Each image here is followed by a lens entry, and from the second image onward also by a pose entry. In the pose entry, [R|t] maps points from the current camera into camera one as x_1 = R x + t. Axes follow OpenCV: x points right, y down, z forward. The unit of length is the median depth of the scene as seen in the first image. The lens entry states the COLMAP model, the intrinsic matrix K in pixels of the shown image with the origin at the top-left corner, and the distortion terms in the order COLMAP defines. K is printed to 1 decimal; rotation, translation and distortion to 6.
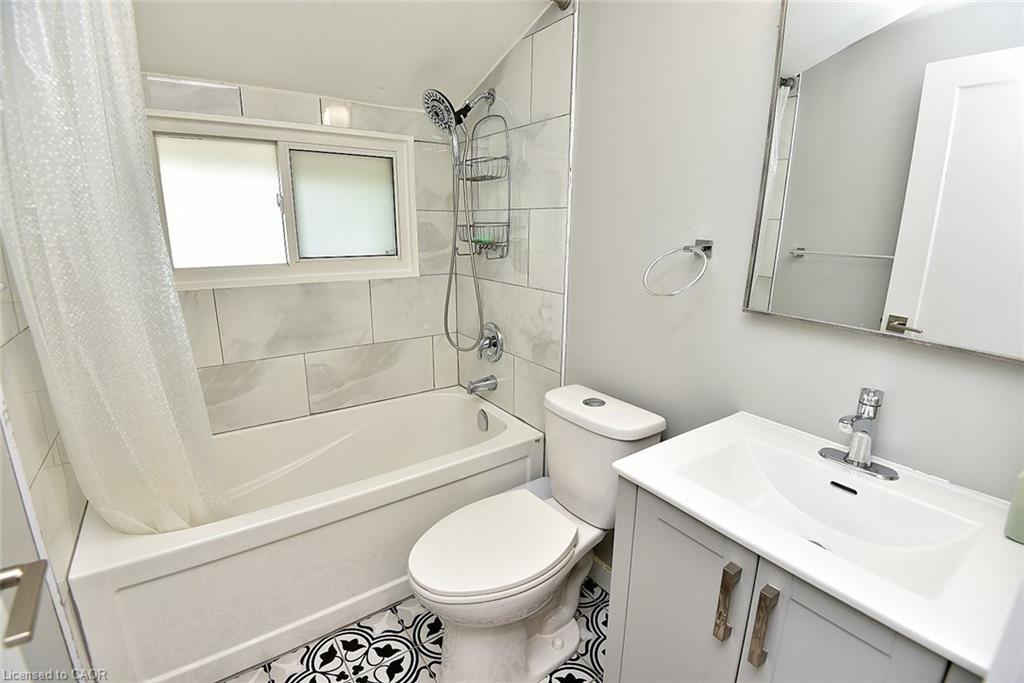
lens RADIAL K [[480.6, 0, 518.2], [0, 480.6, 333.5], [0, 0, 1]] dist [-0.022676, -0.000865]
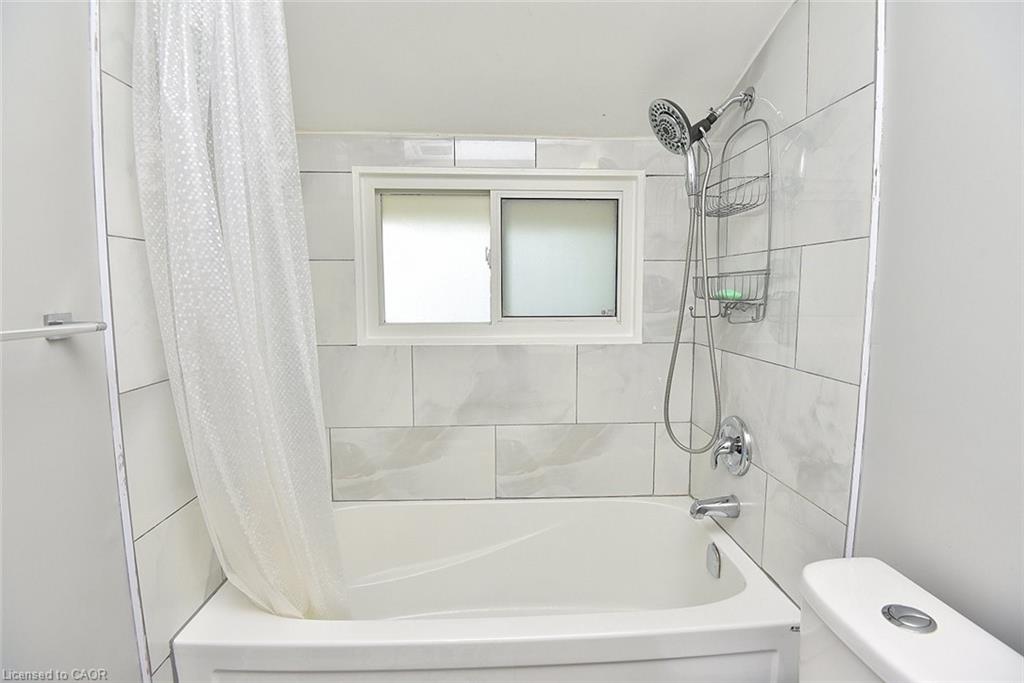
lens RADIAL K [[480.6, 0, 518.2], [0, 480.6, 333.5], [0, 0, 1]] dist [-0.022676, -0.000865]
pose [[0.840281, 0.036111, -0.540946, 0.049539], [-0.112020, 0.987812, -0.108066, -0.032831], [0.530451, 0.151403, 0.834085, 0.272105]]
